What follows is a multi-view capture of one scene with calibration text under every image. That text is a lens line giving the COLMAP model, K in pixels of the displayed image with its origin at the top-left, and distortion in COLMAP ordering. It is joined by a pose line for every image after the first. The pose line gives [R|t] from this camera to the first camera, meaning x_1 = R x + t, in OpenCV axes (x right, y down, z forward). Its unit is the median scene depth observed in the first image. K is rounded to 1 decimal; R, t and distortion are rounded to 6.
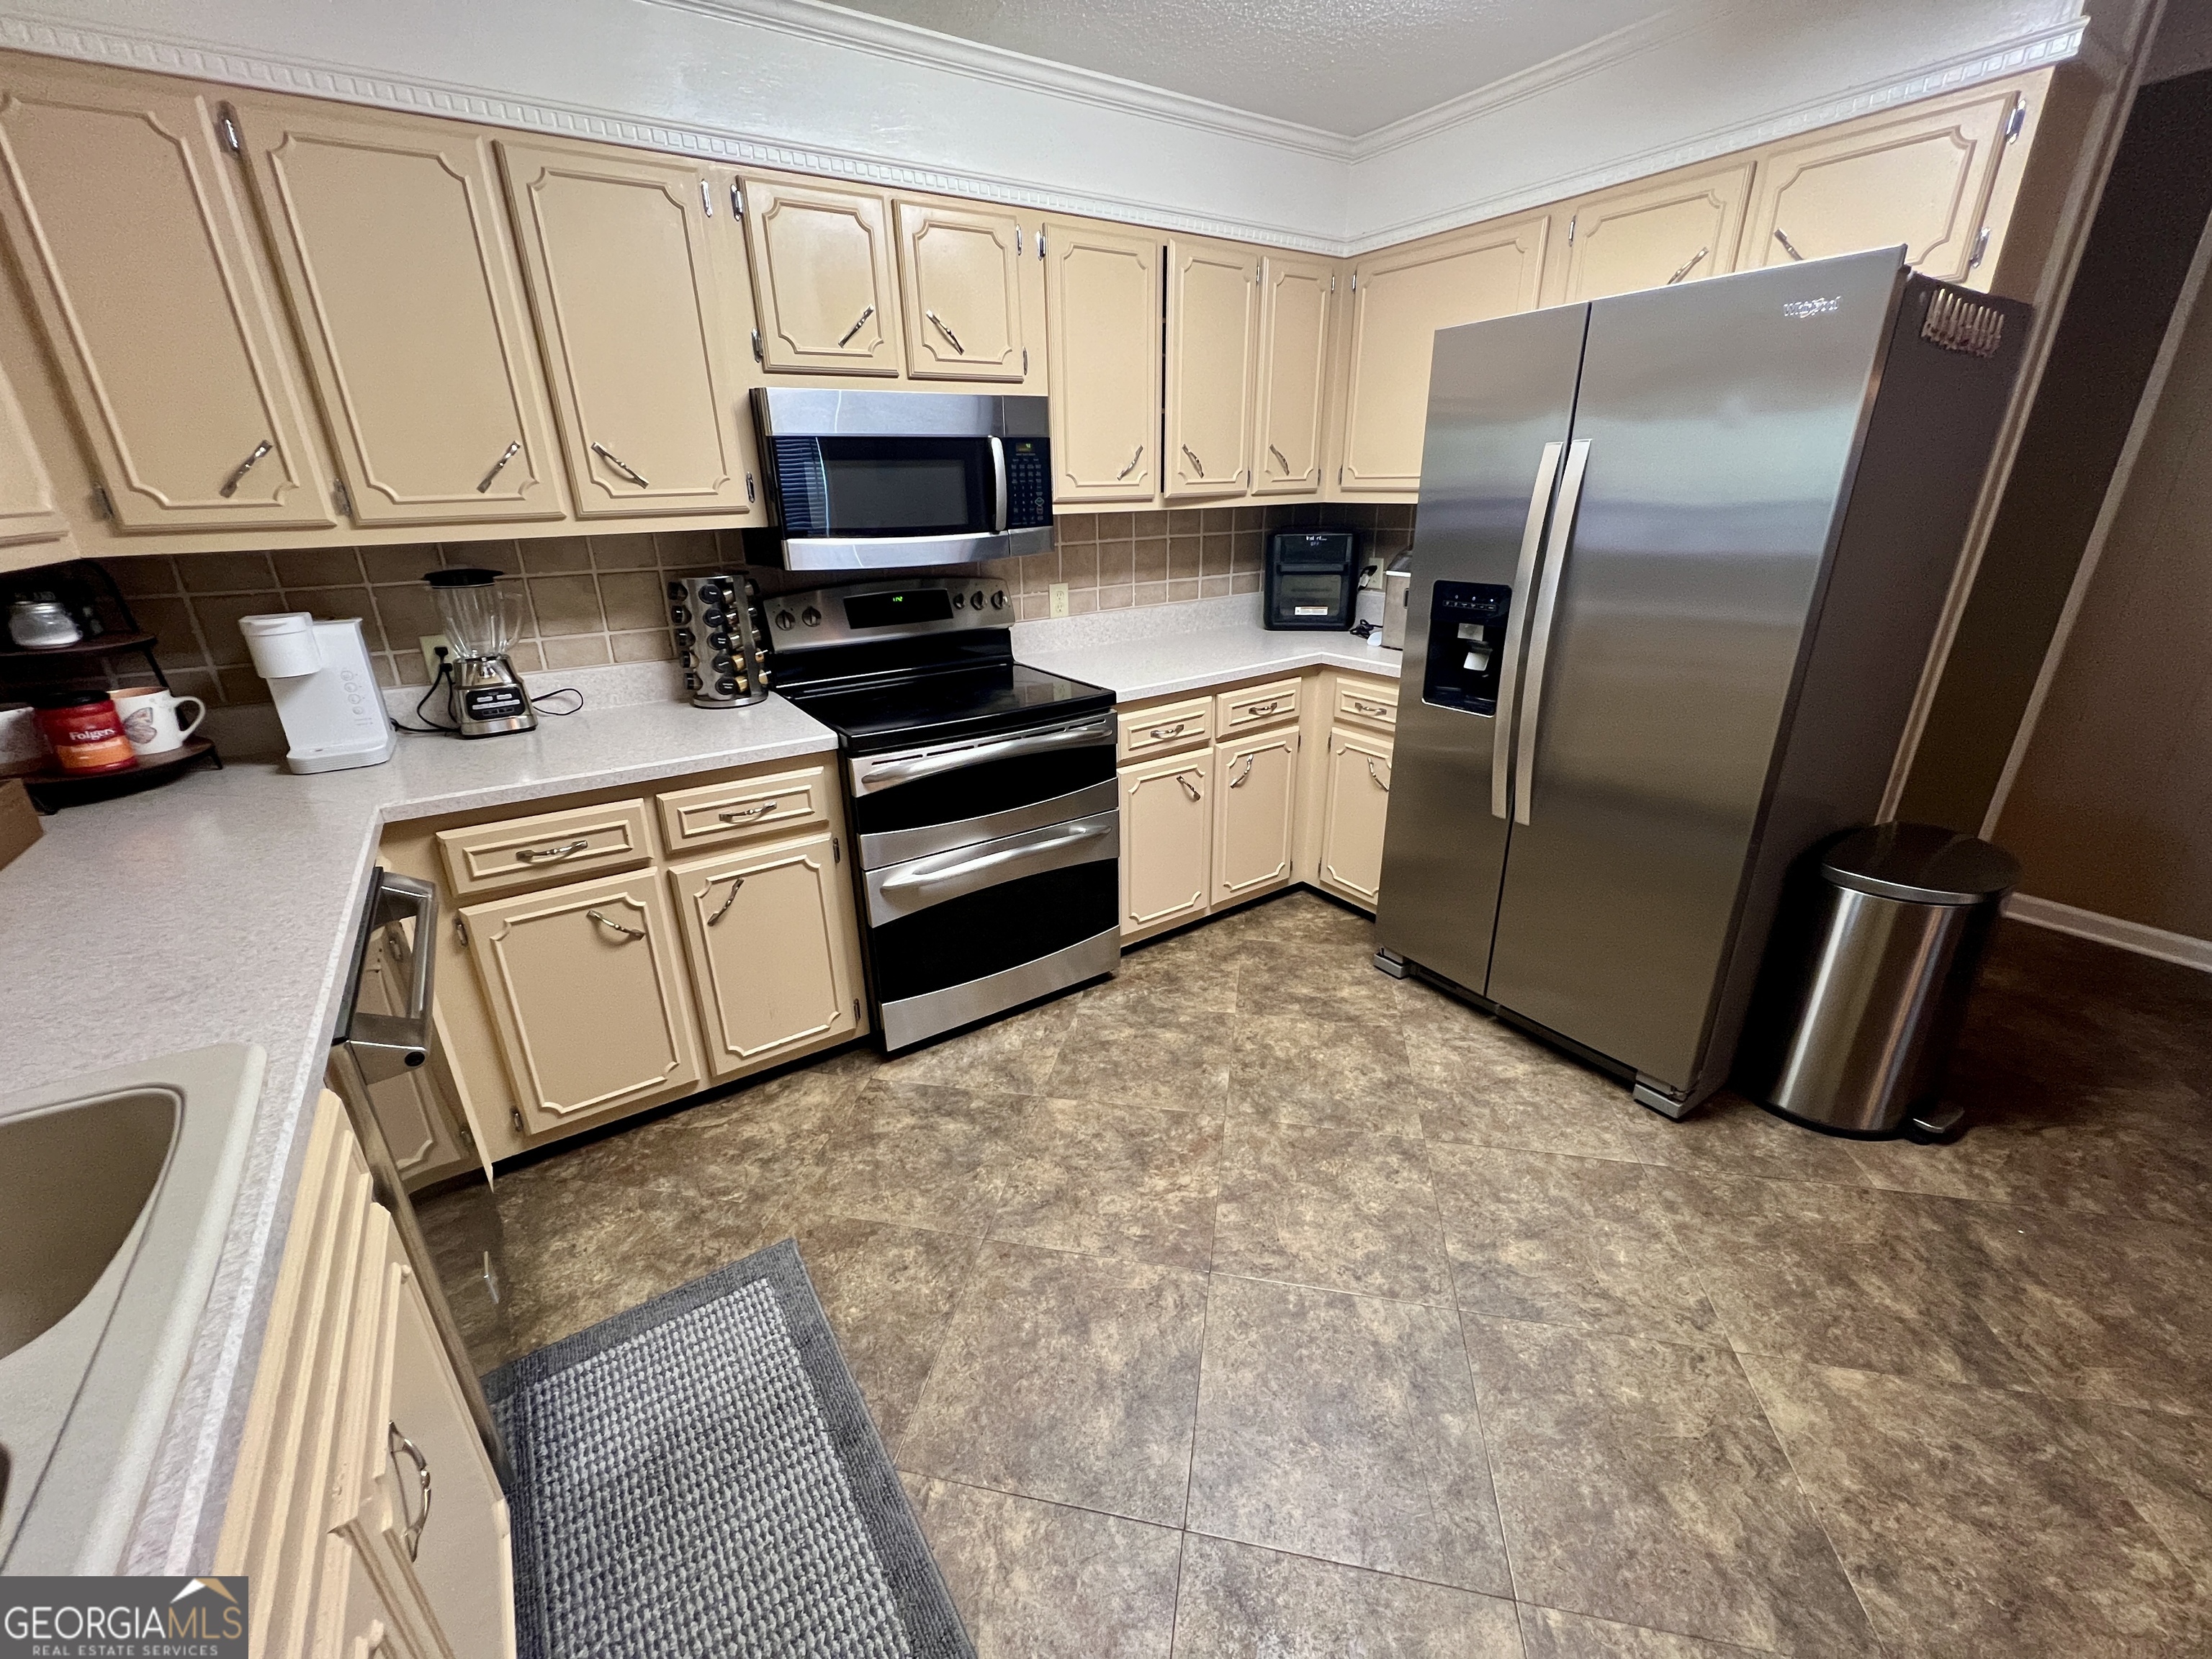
lens RADIAL K [[891.4, 0, 1105.5], [0, 891.4, 823.0], [0, 0, 1]] dist [0.002112, -0.000544]
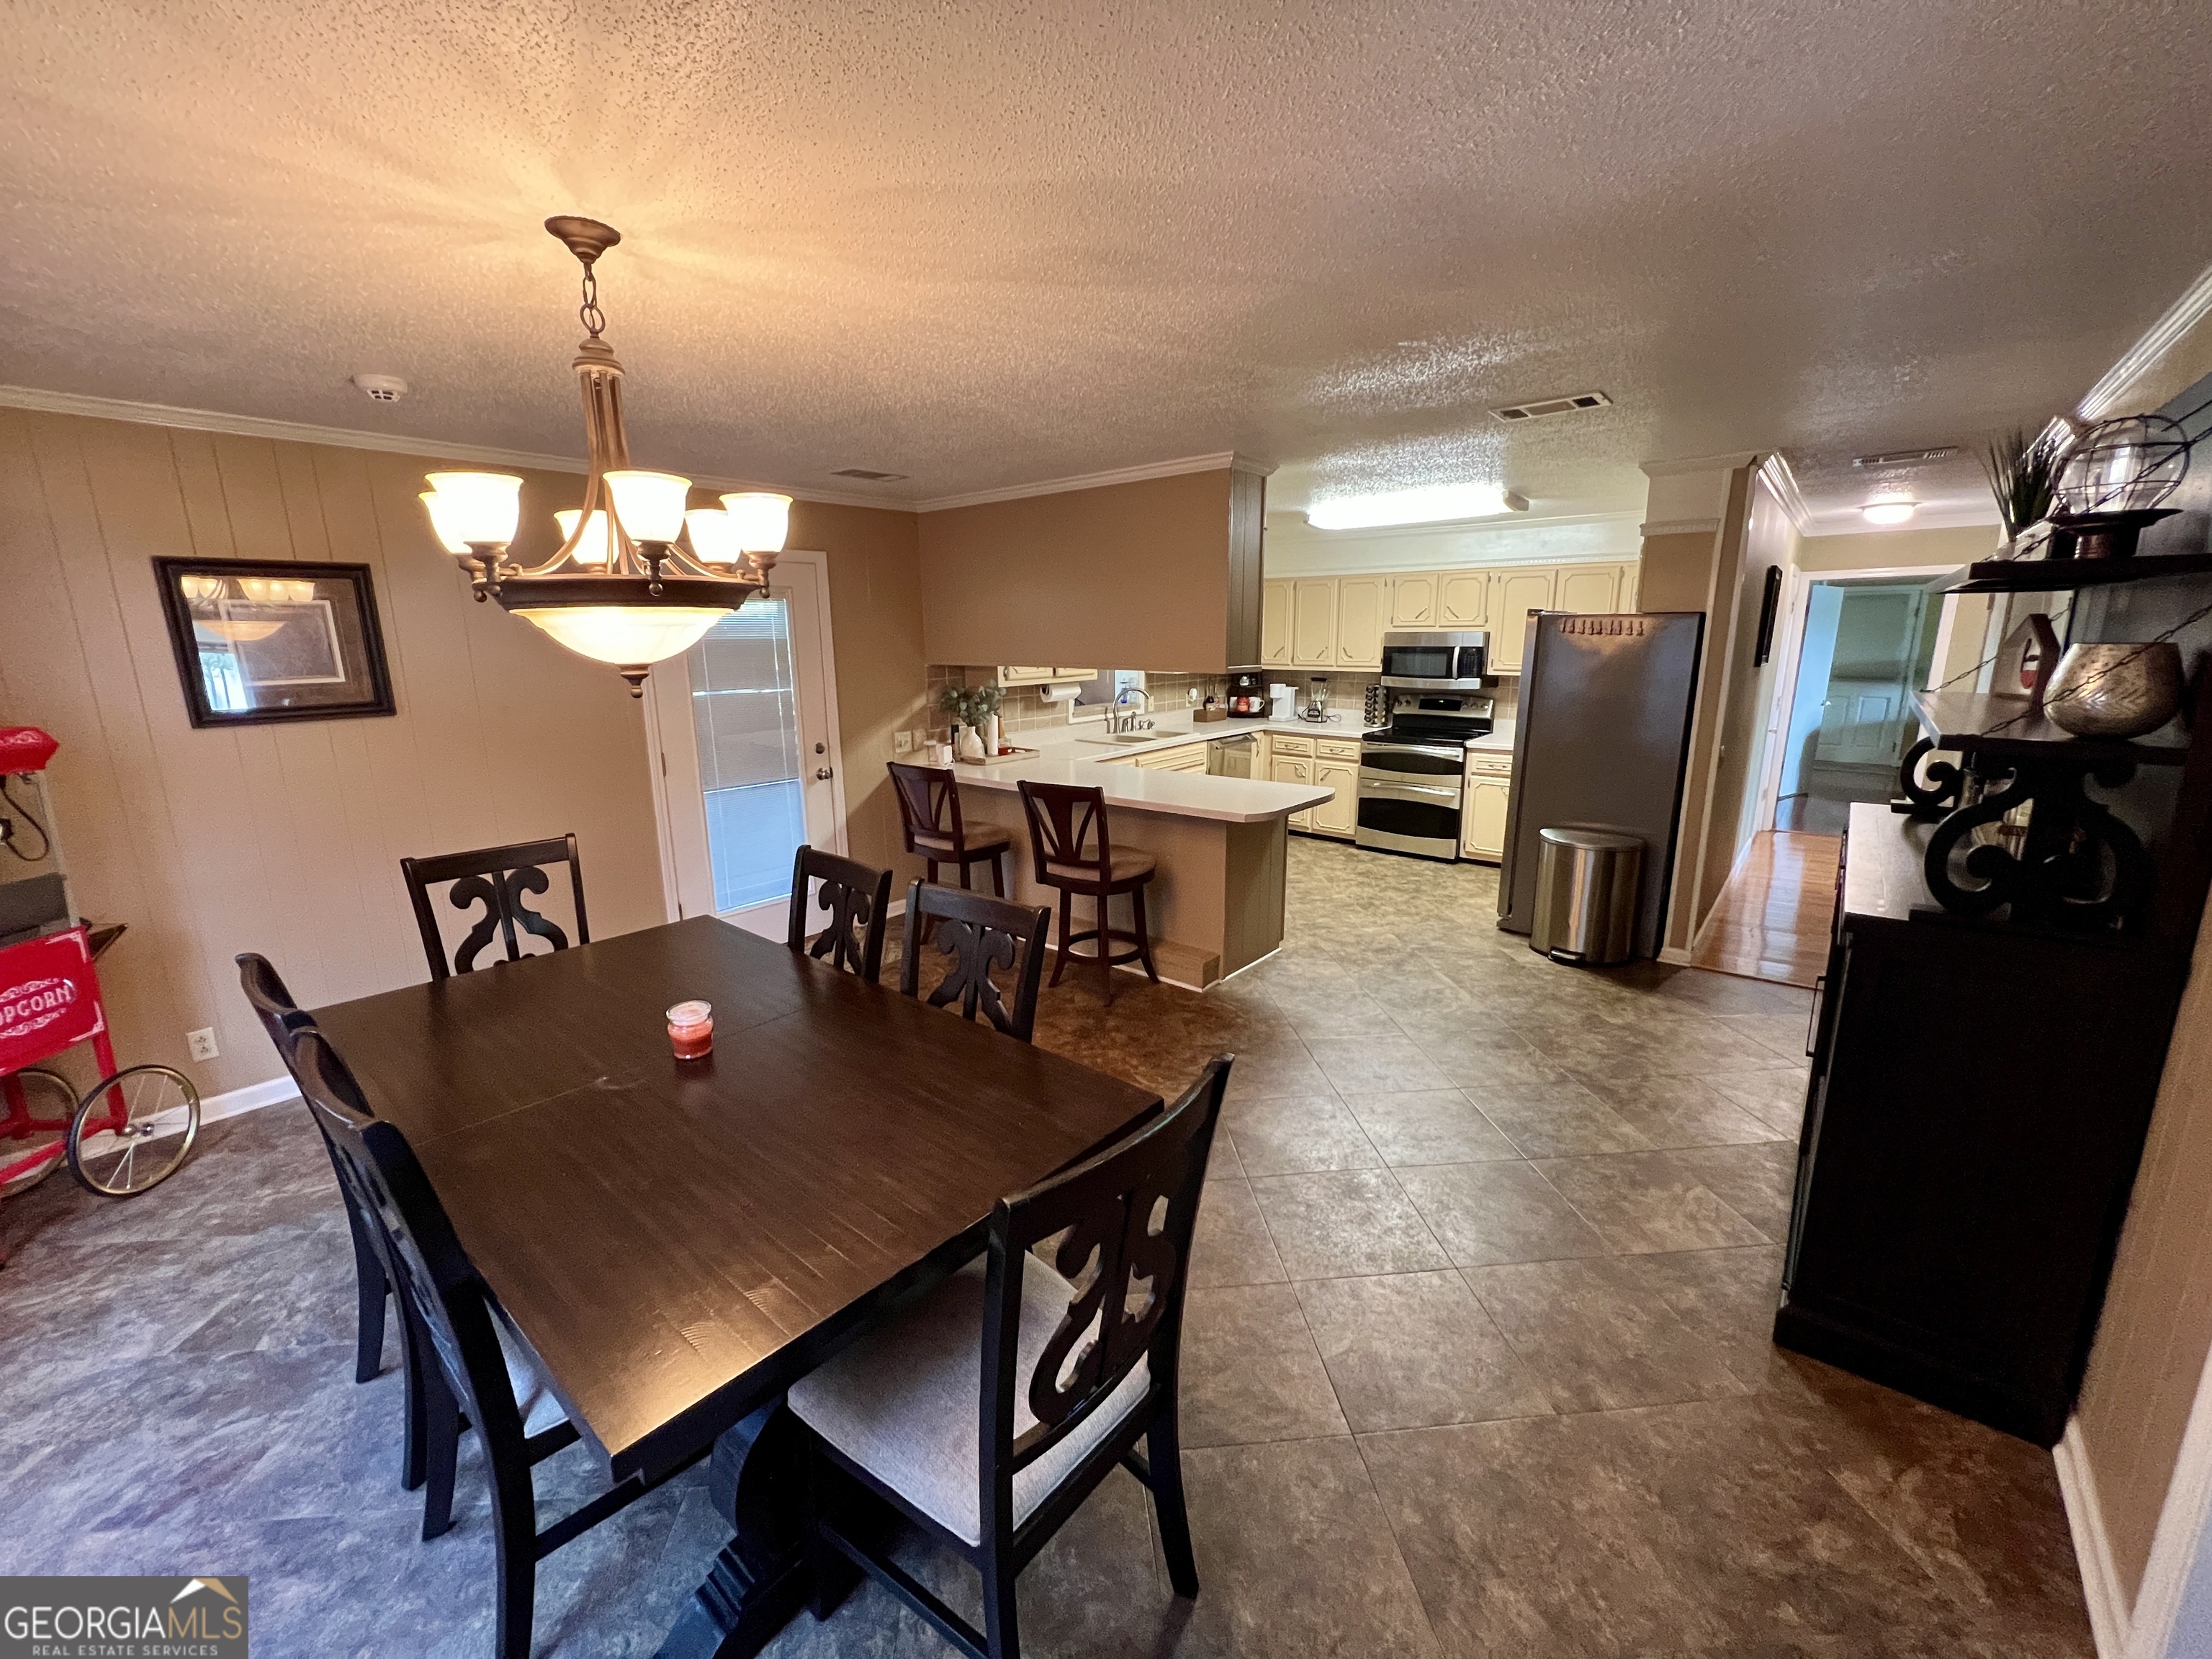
lens RADIAL K [[891.4, 0, 1104.8], [0, 891.4, 823.0], [0, 0, 1]] dist [0.002112, -0.000544]
pose [[0.283729, 0.220786, -0.933141, 2.673741], [-0.340590, 0.932883, 0.117166, 0.154251], [0.896379, 0.284575, 0.339883, -0.910802]]
